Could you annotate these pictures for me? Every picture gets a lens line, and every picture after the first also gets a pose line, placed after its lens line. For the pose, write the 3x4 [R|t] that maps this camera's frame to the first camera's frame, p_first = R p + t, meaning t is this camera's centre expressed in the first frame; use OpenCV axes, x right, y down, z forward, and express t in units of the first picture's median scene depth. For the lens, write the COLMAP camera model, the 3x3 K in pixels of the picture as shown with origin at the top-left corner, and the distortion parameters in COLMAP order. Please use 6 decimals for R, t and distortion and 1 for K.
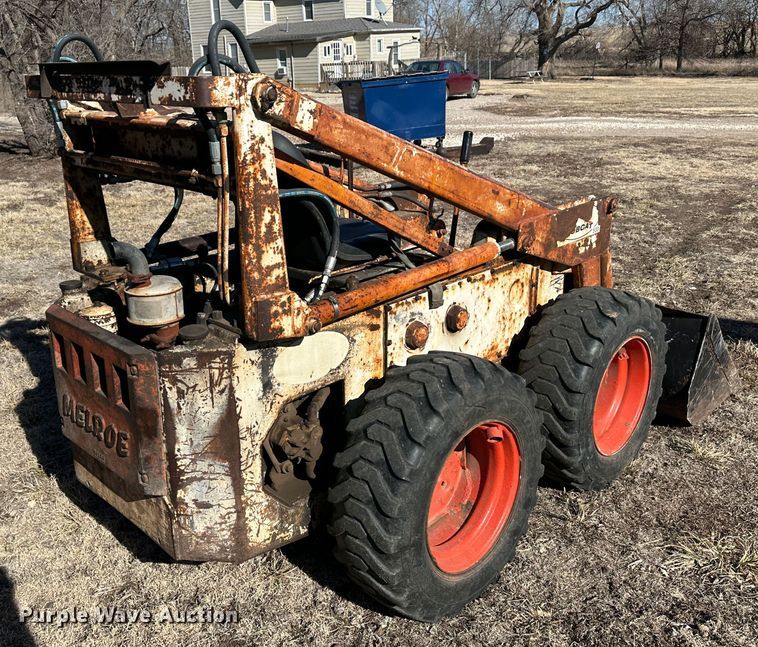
lens RADIAL K [[741.0, 0, 339.1], [0, 741.0, 283.8], [0, 0, 1]] dist [0.112090, -0.004542]
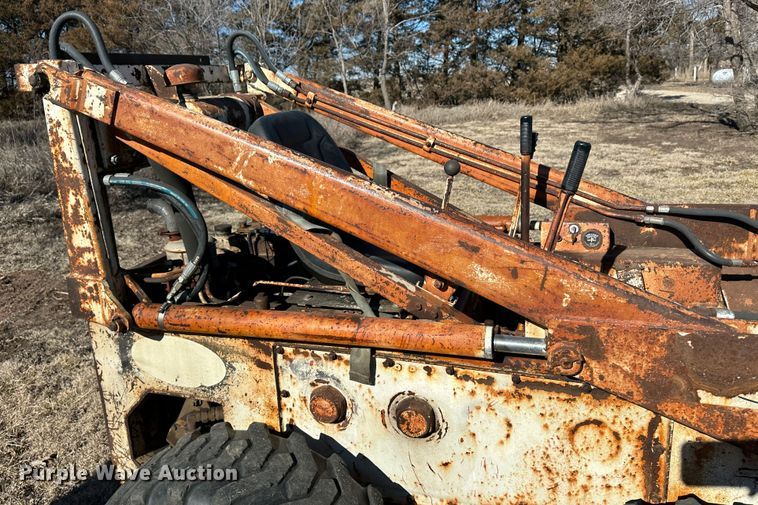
lens RADIAL K [[553.0, 0, 374.2], [0, 553.0, 194.1], [0, 0, 1]] dist [0.056826, -0.086170]
pose [[0.457289, 0.184954, -0.869873, 0.617211], [-0.218175, 0.971574, 0.091884, -0.211188], [0.862141, 0.147767, 0.484642, 0.815328]]
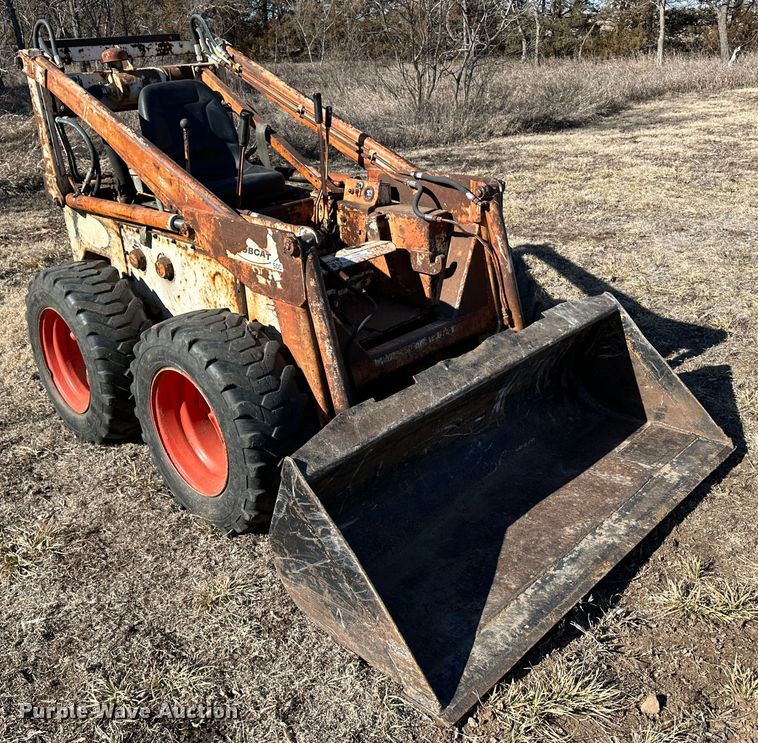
lens RADIAL K [[785.0, 0, 379.1], [0, 785.0, 324.5], [0, 0, 1]] dist [0.019781, -0.008334]
pose [[0.009258, 0.384722, -0.922986, 1.541388], [-0.243906, 0.896016, 0.371034, -0.477440], [0.969755, 0.221686, 0.102131, 1.413804]]
